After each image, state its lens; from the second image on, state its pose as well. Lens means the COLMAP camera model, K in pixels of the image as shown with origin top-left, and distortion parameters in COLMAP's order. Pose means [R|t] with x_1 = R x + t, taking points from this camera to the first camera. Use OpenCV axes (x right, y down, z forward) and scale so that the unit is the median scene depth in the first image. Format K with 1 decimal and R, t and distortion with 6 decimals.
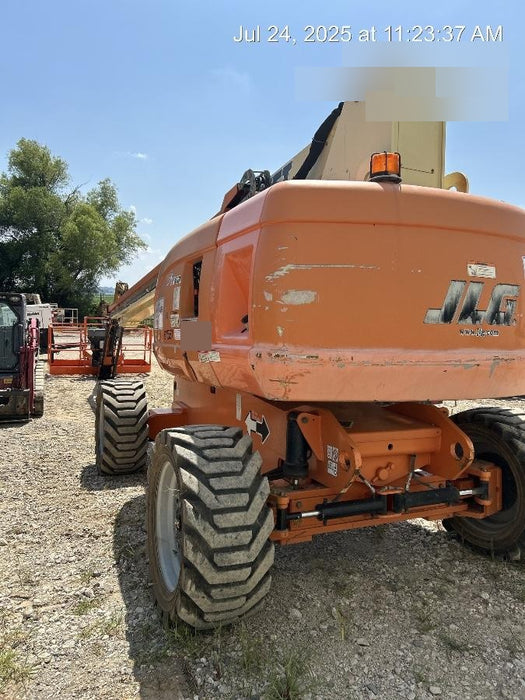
lens RADIAL K [[533.2, 0, 262.9], [0, 533.2, 350.6], [0, 0, 1]] dist [0.016524, 0.001527]
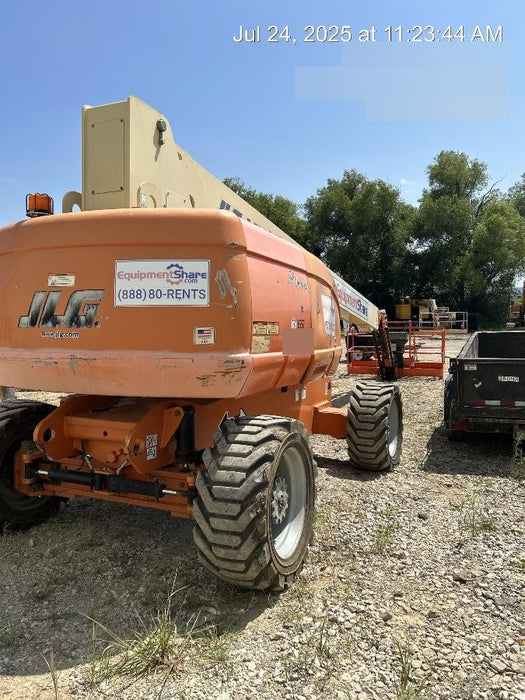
lens RADIAL K [[533.2, 0, 259.9], [0, 533.2, 354.2], [0, 0, 1]] dist [0.016524, 0.001527]
pose [[0.670181, 0.019144, -0.741951, 1.511172], [-0.018515, 0.999787, 0.009073, -0.009745], [0.741967, 0.007657, 0.670393, 0.538284]]
